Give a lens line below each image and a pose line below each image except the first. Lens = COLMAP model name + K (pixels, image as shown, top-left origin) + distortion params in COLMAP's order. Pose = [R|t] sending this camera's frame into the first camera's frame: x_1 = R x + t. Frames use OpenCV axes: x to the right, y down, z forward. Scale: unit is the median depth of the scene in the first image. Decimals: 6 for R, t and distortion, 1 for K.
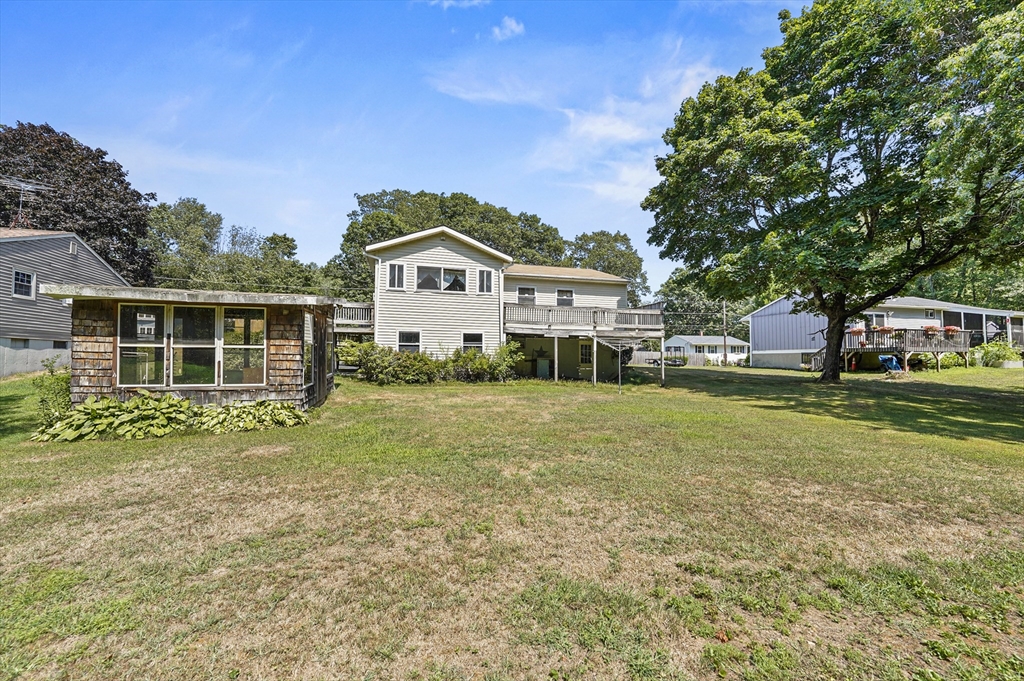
lens RADIAL K [[417.4, 0, 512.0], [0, 417.4, 340.5], [0, 0, 1]] dist [-0.010747, -0.000532]
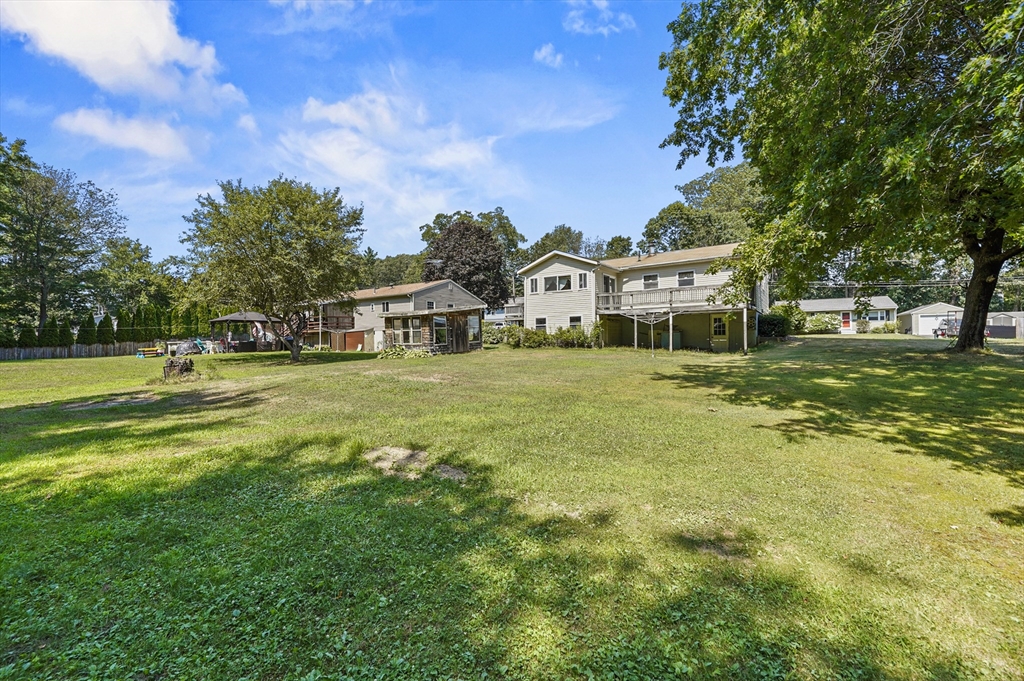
lens RADIAL K [[417.4, 0, 512.0], [0, 417.4, 340.5], [0, 0, 1]] dist [-0.010747, -0.000532]
pose [[0.631809, -0.015177, -0.774975, 0.933163], [0.049548, 0.998554, 0.020839, 0.027488], [0.773539, -0.051565, 0.631648, -0.143399]]
